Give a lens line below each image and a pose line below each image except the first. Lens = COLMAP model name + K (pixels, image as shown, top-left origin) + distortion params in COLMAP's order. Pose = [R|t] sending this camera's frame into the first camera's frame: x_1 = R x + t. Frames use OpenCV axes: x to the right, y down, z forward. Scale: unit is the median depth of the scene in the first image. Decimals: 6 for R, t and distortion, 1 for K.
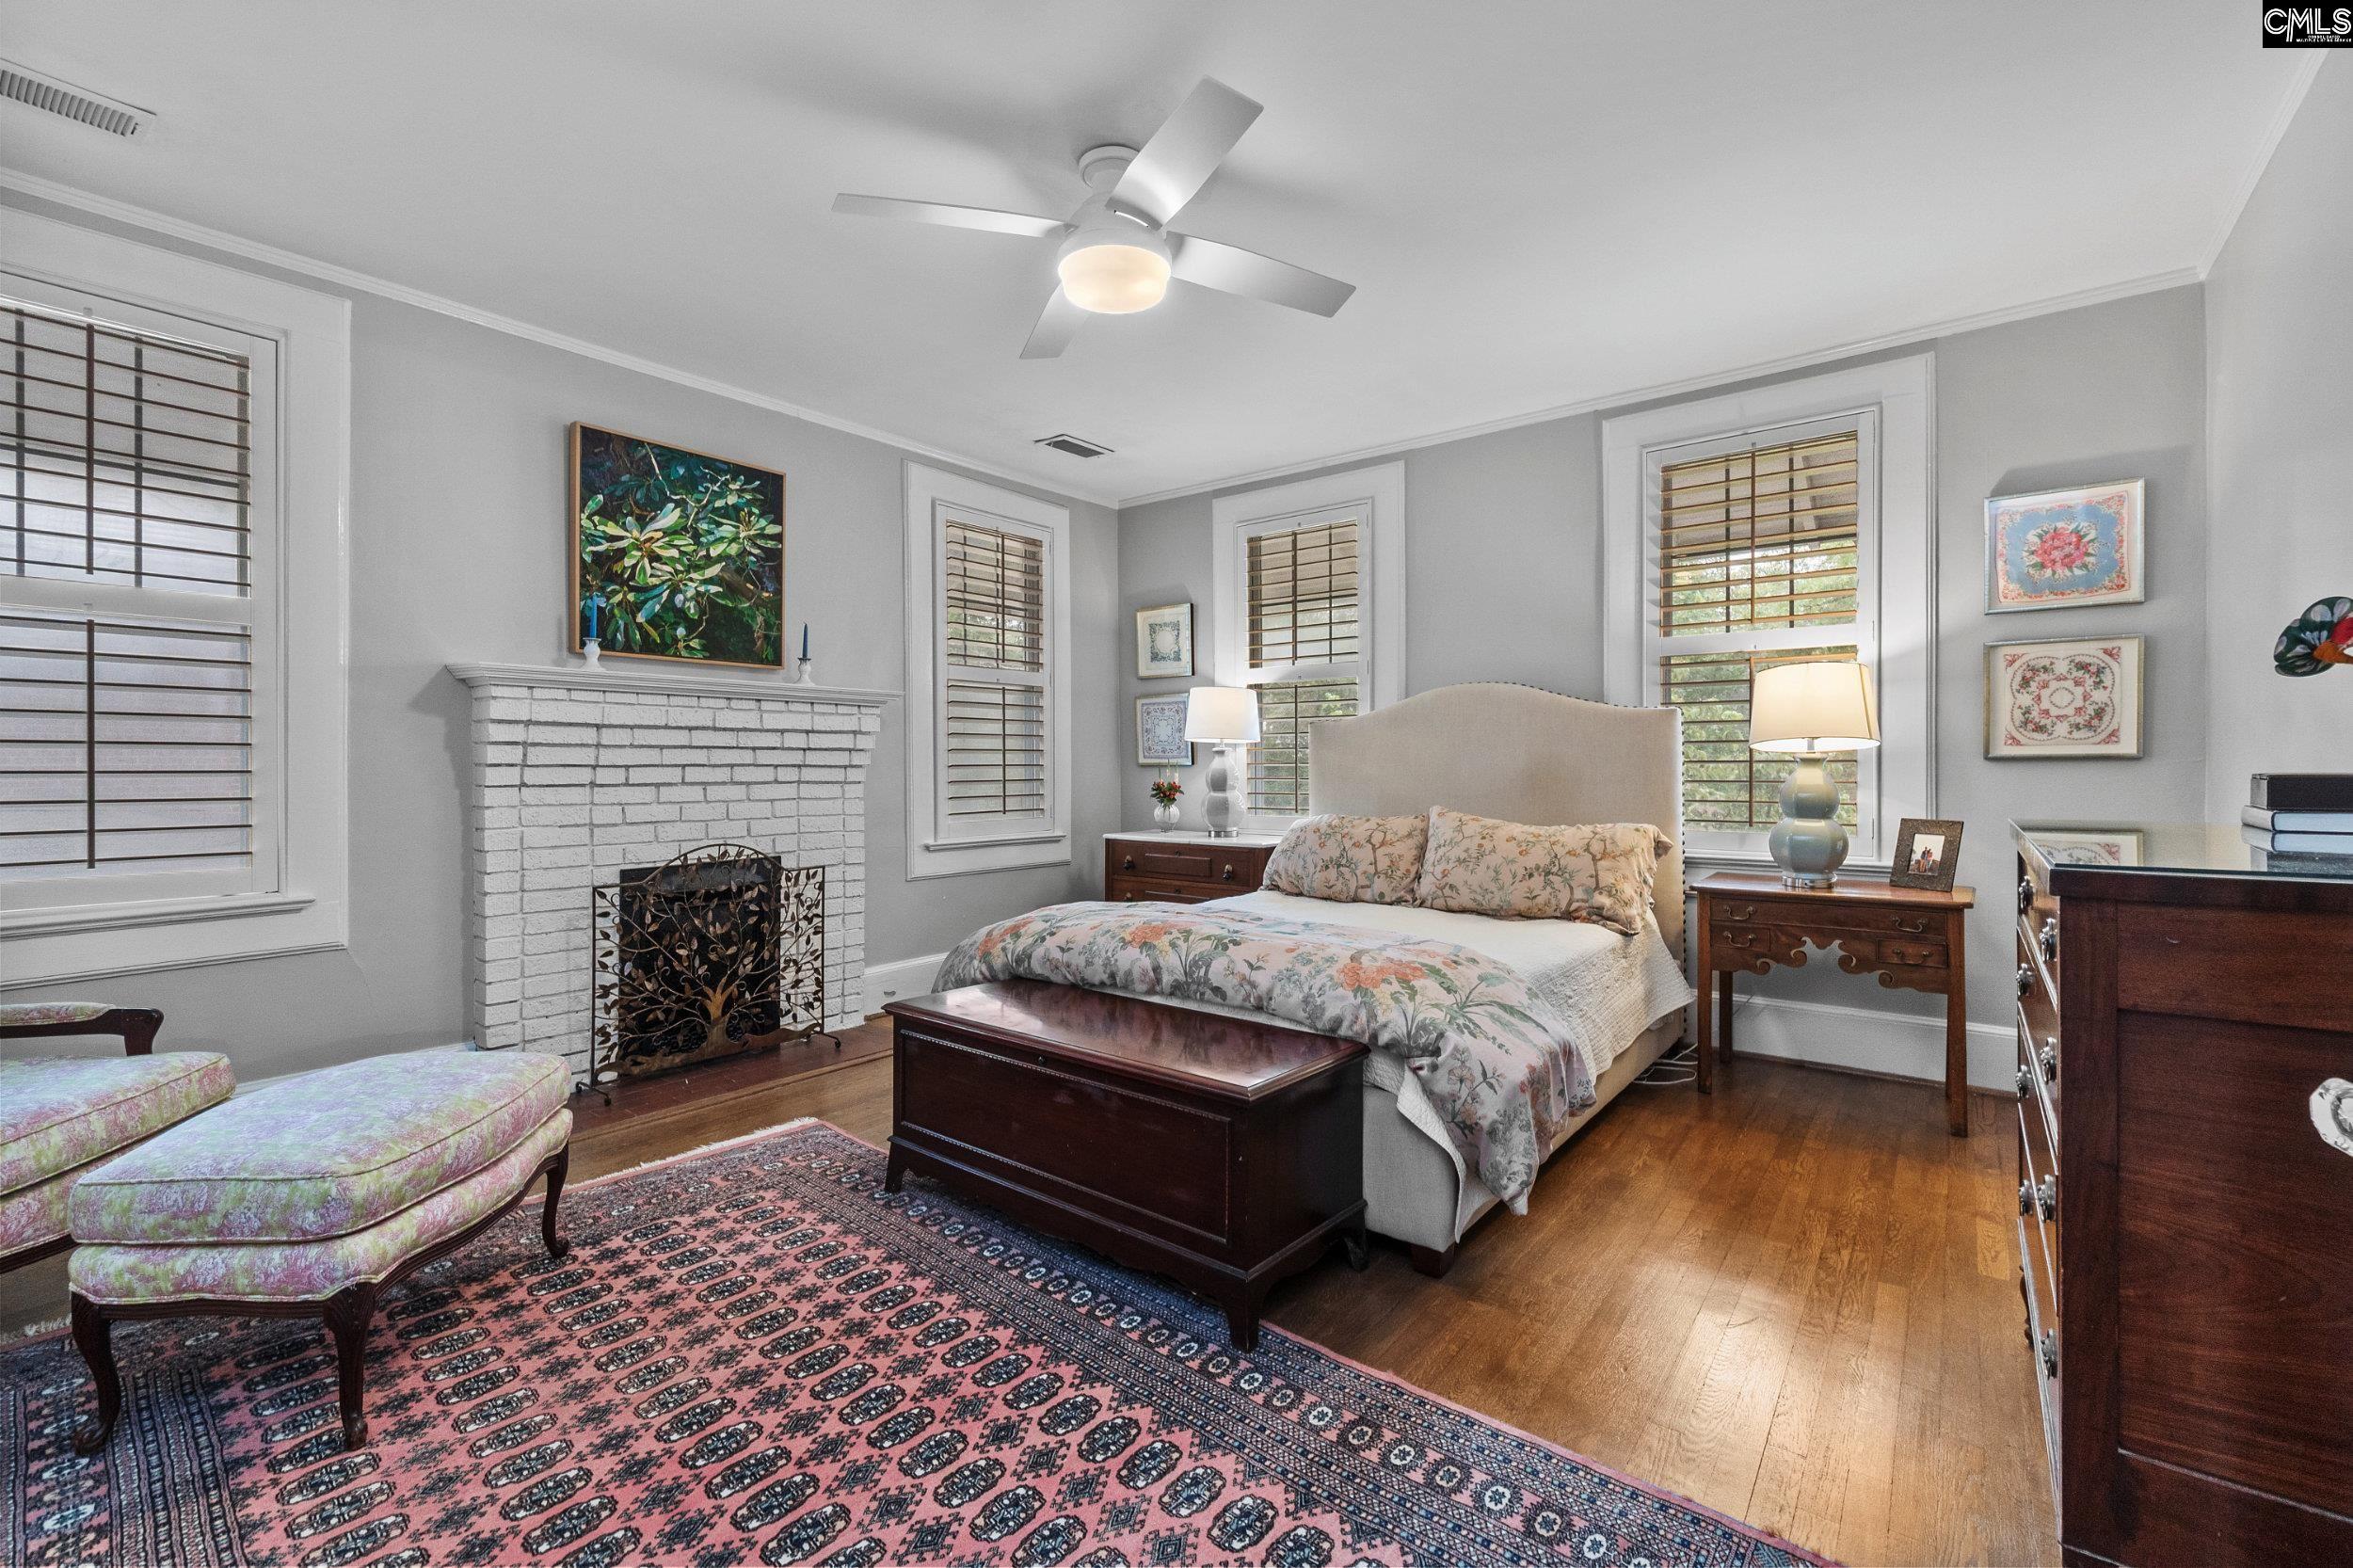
lens RADIAL K [[1000.8, 0, 1165.7], [0, 1000.8, 768.7], [0, 0, 1]] dist [-0.003491, -0.000084]
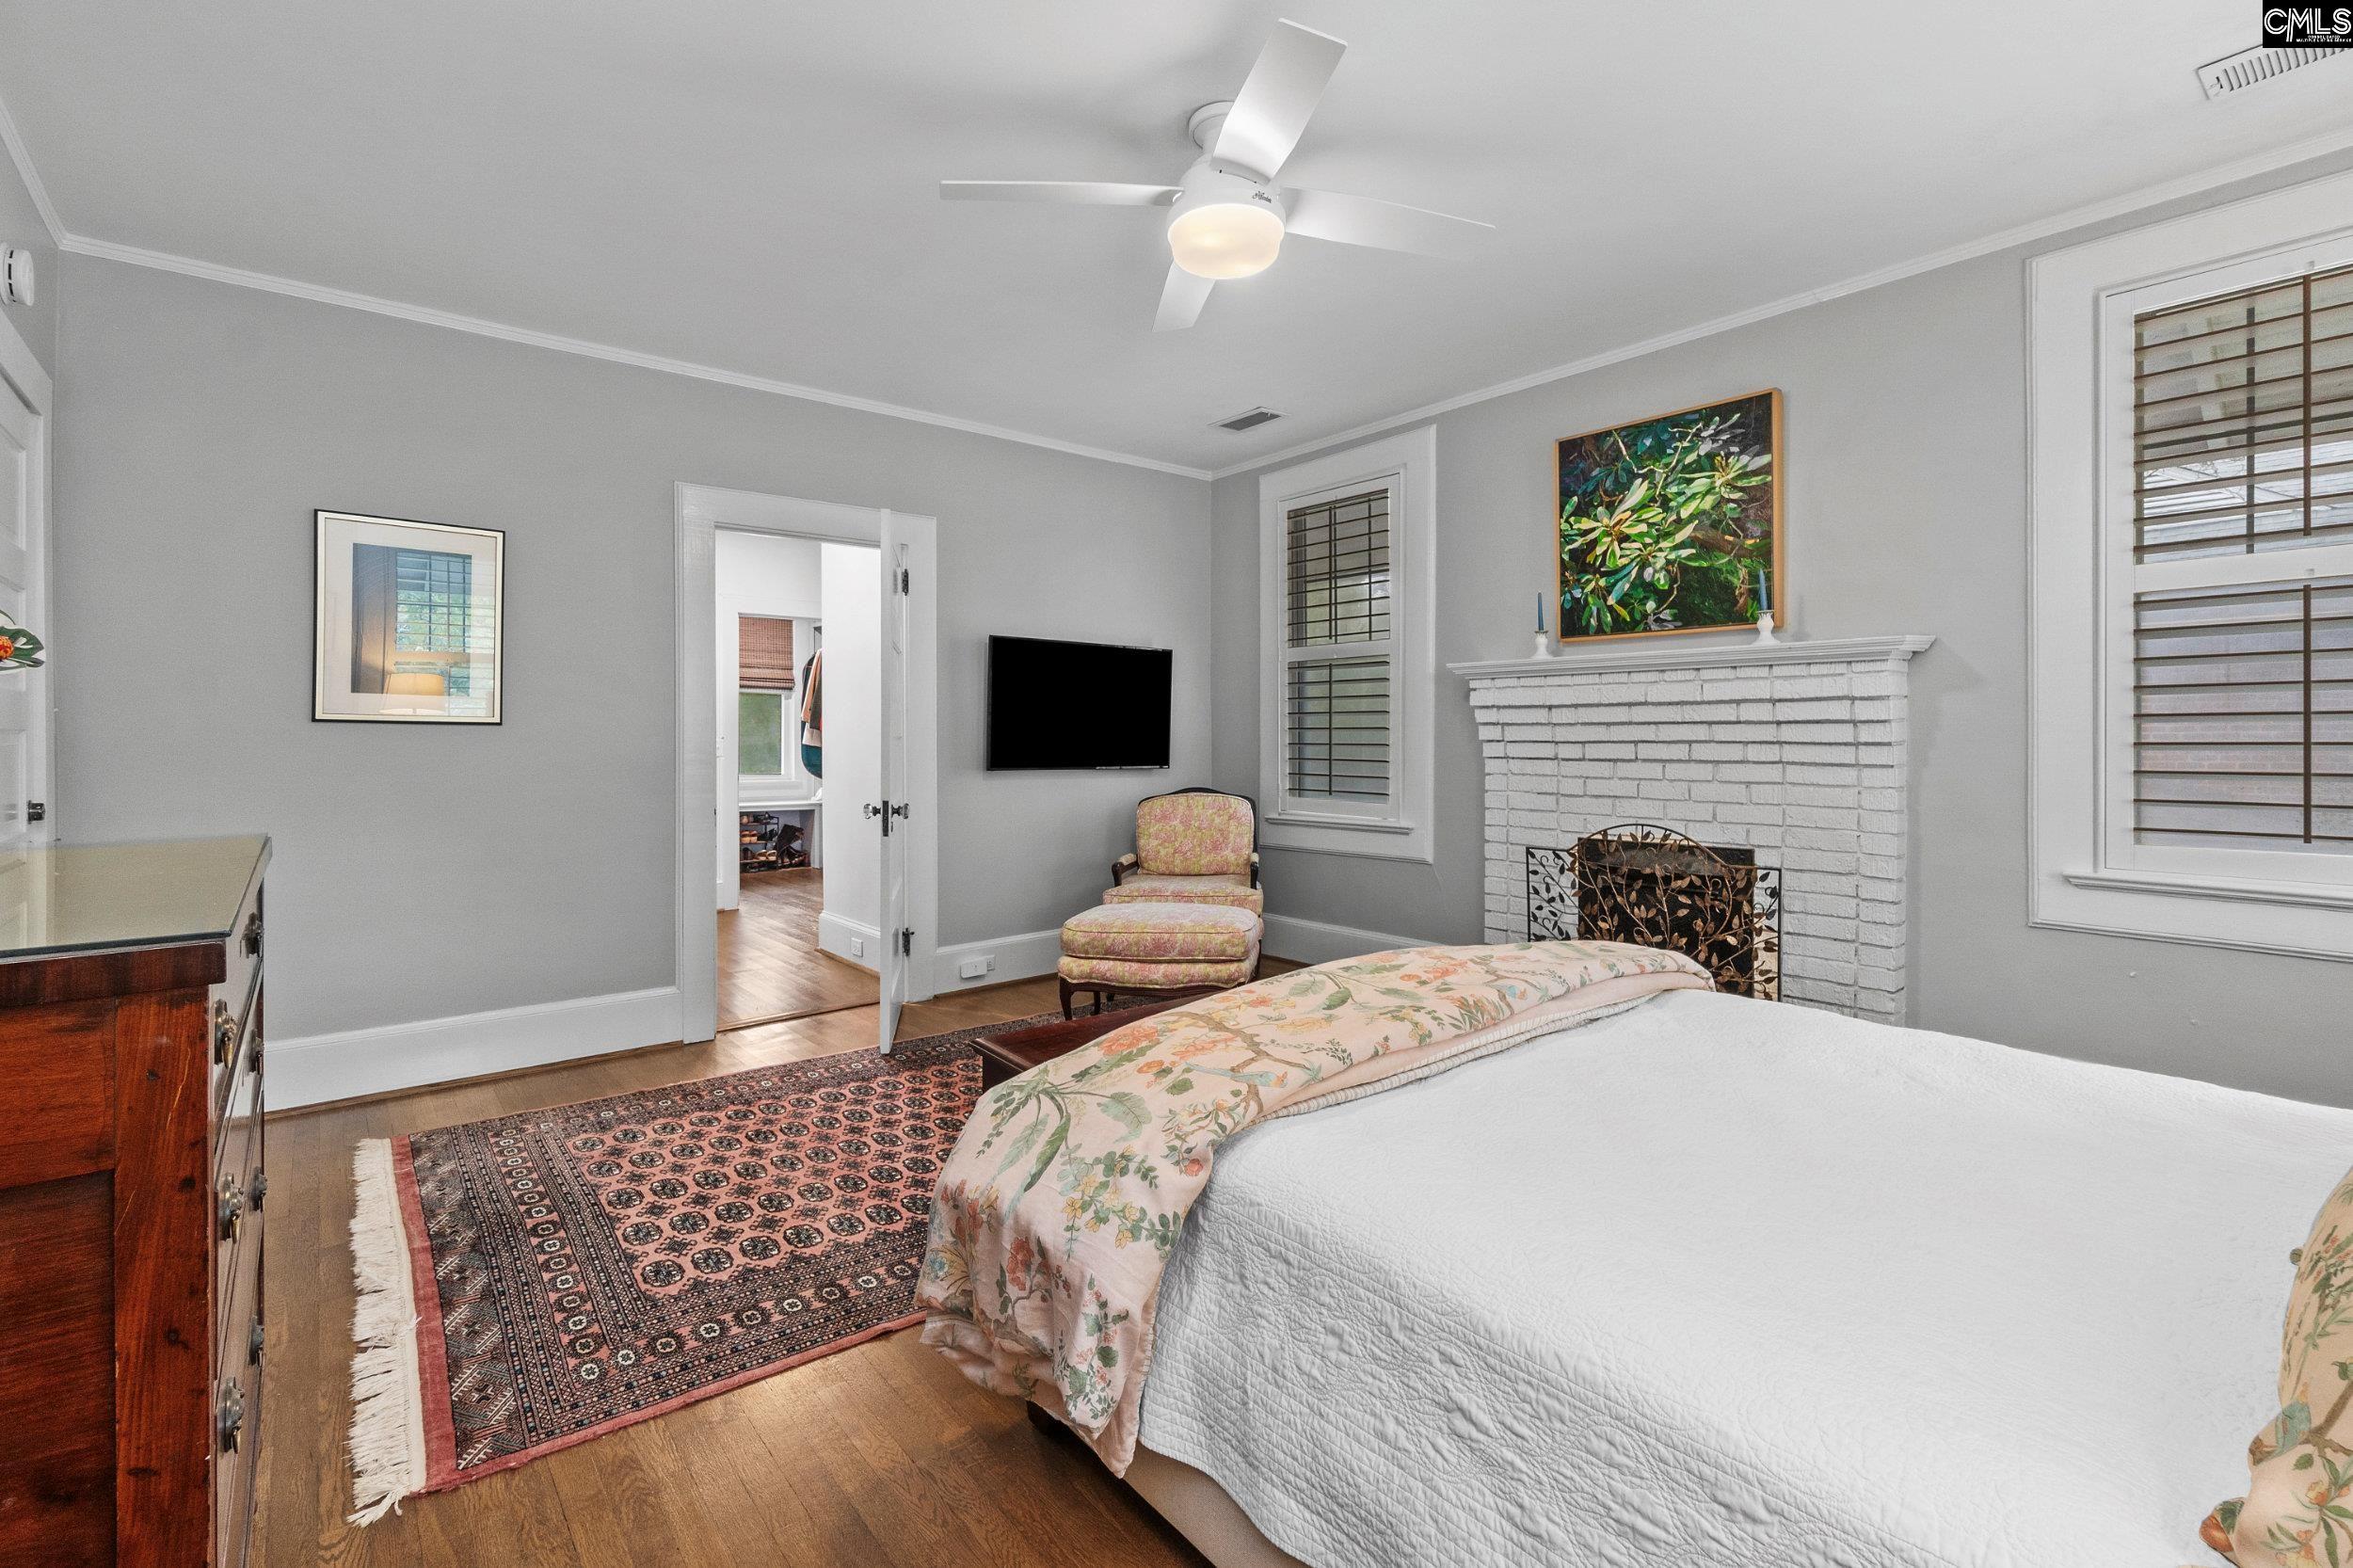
lens RADIAL K [[1026.7, 0, 1169.6], [0, 1026.7, 744.9], [0, 0, 1]] dist [-0.009109, -0.000070]
pose [[-0.204329, 0.009029, -0.978861, 0.614651], [-0.001529, 0.999953, 0.009542, -0.009379], [0.978901, 0.003446, -0.204306, 0.765206]]
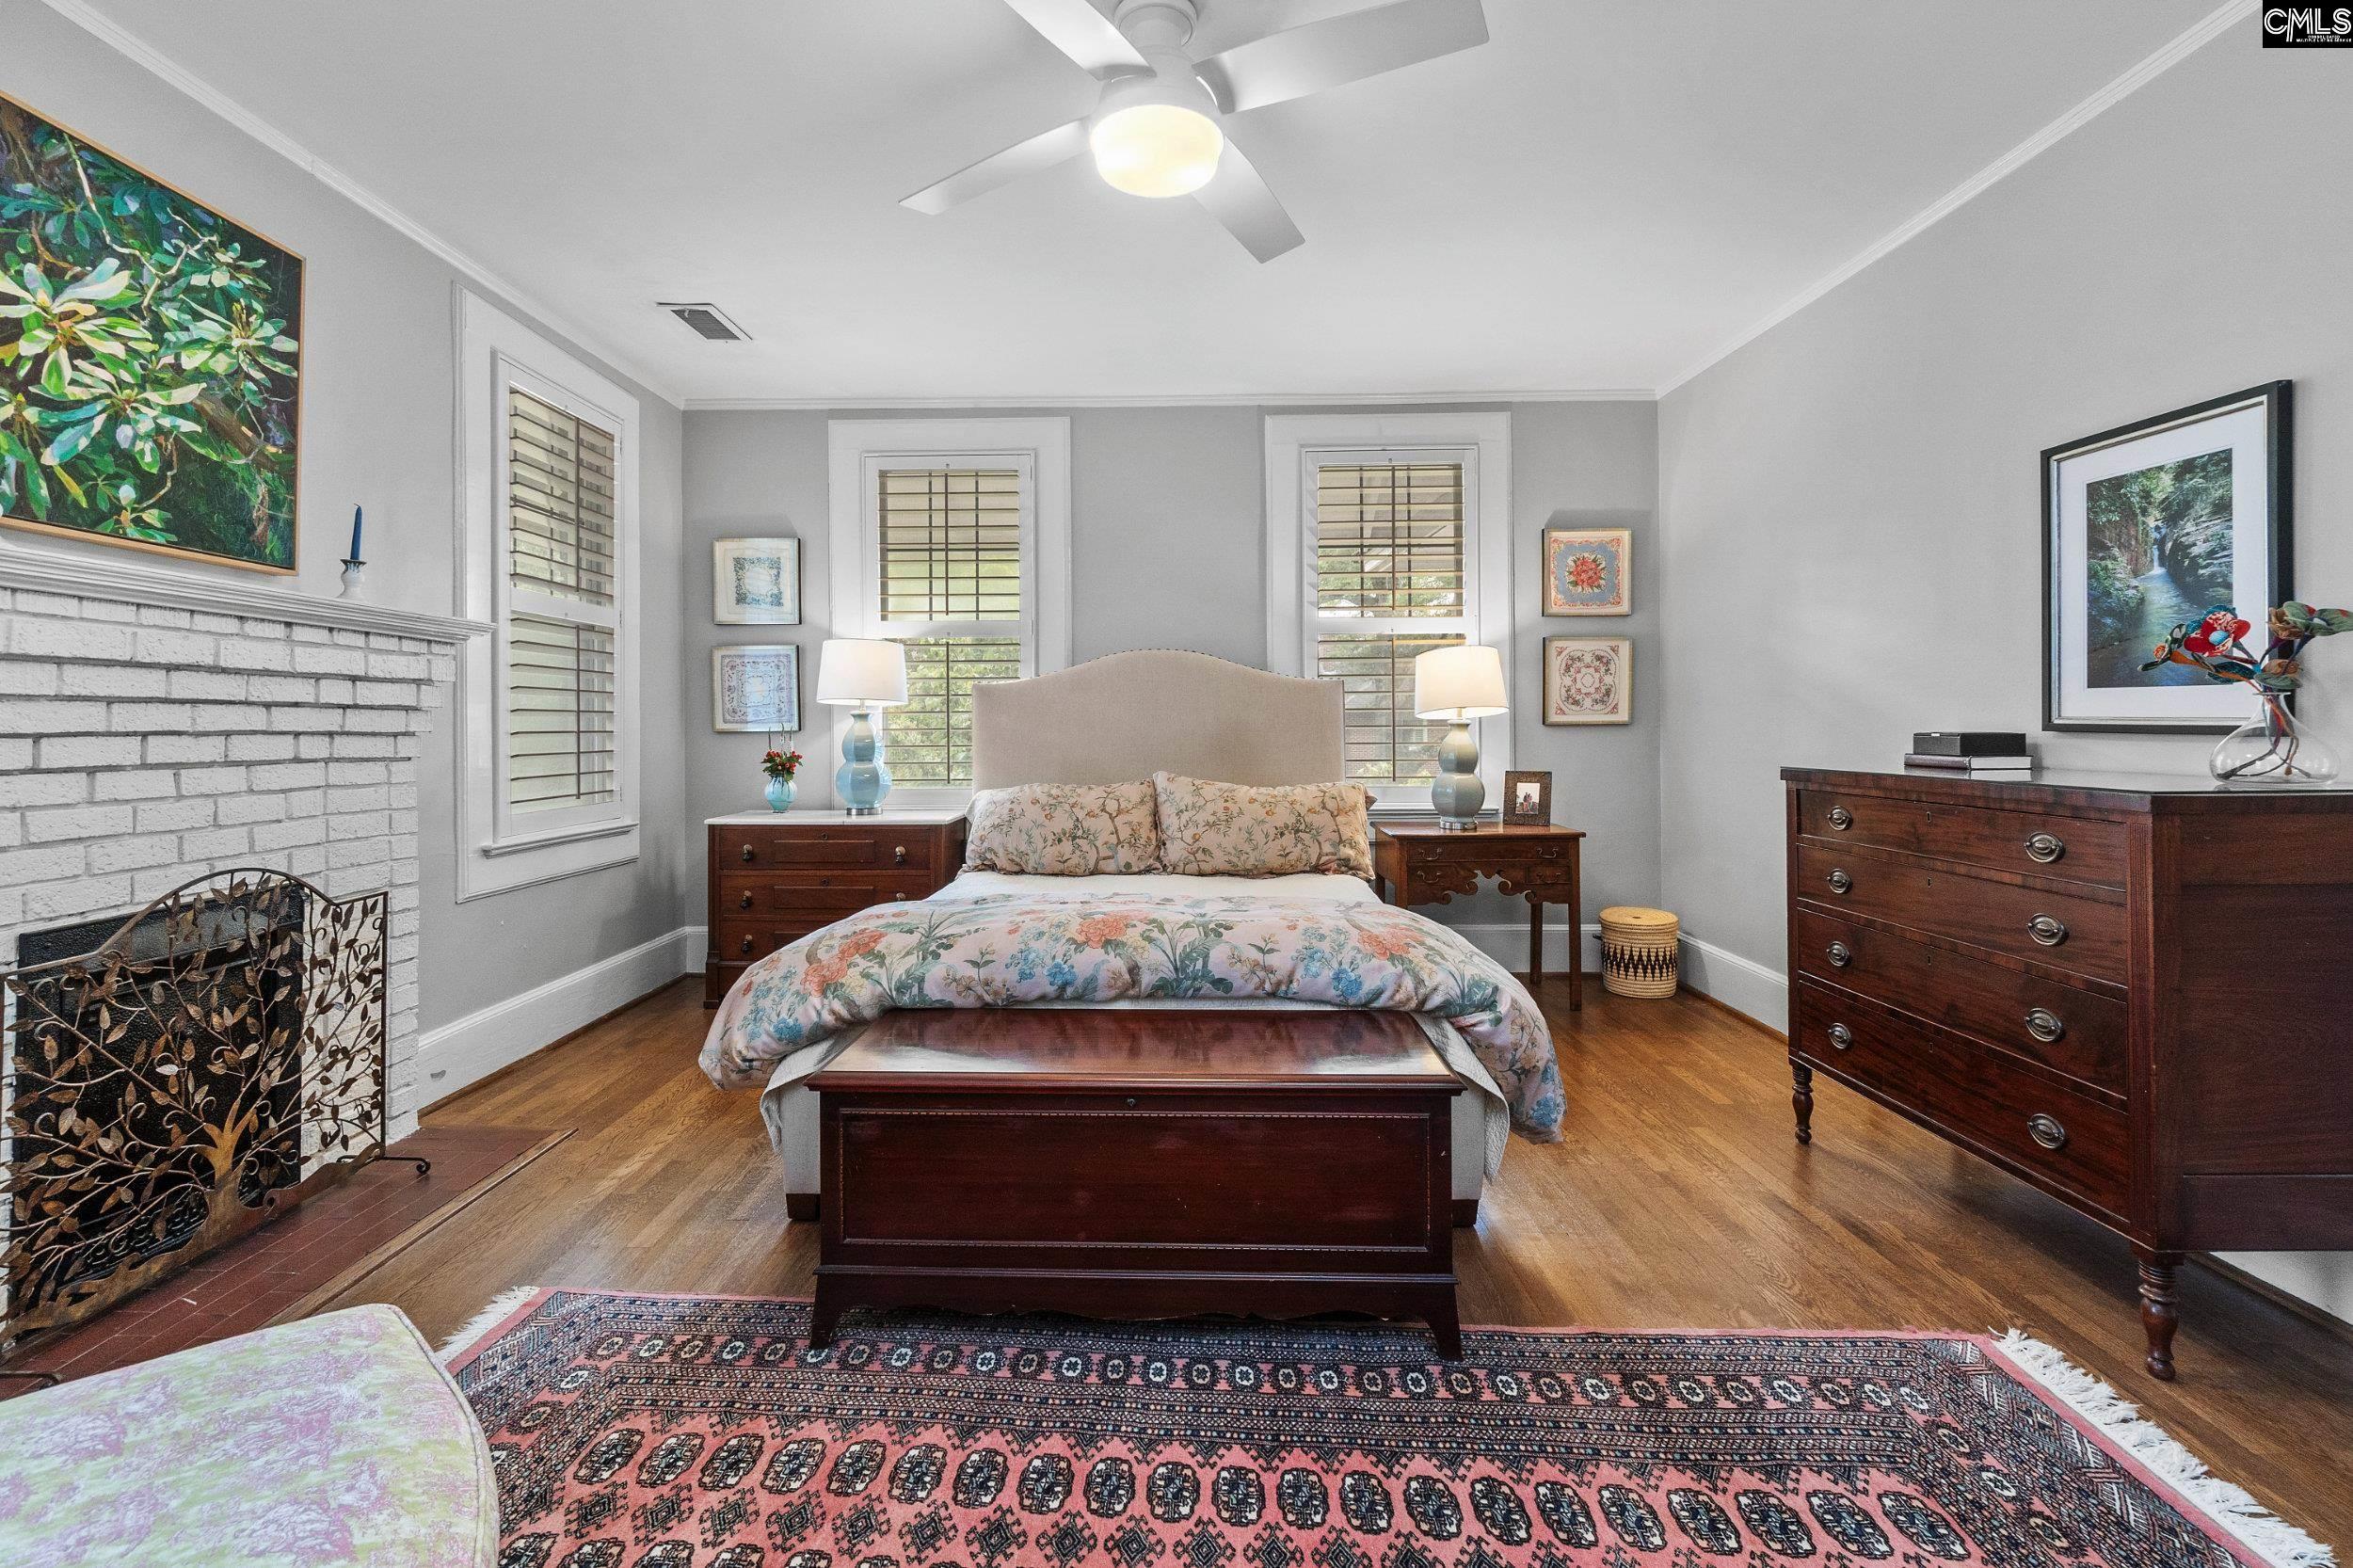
lens RADIAL K [[1013.8, 0, 1146.9], [0, 1013.8, 721.8], [0, 0, 1]] dist [-0.006079, 0.000465]
pose [[0.798409, 0.002744, 0.602109, -0.379756], [0.005118, 0.999923, -0.011343, -0.000602], [-0.602093, 0.012138, 0.798334, 0.220134]]
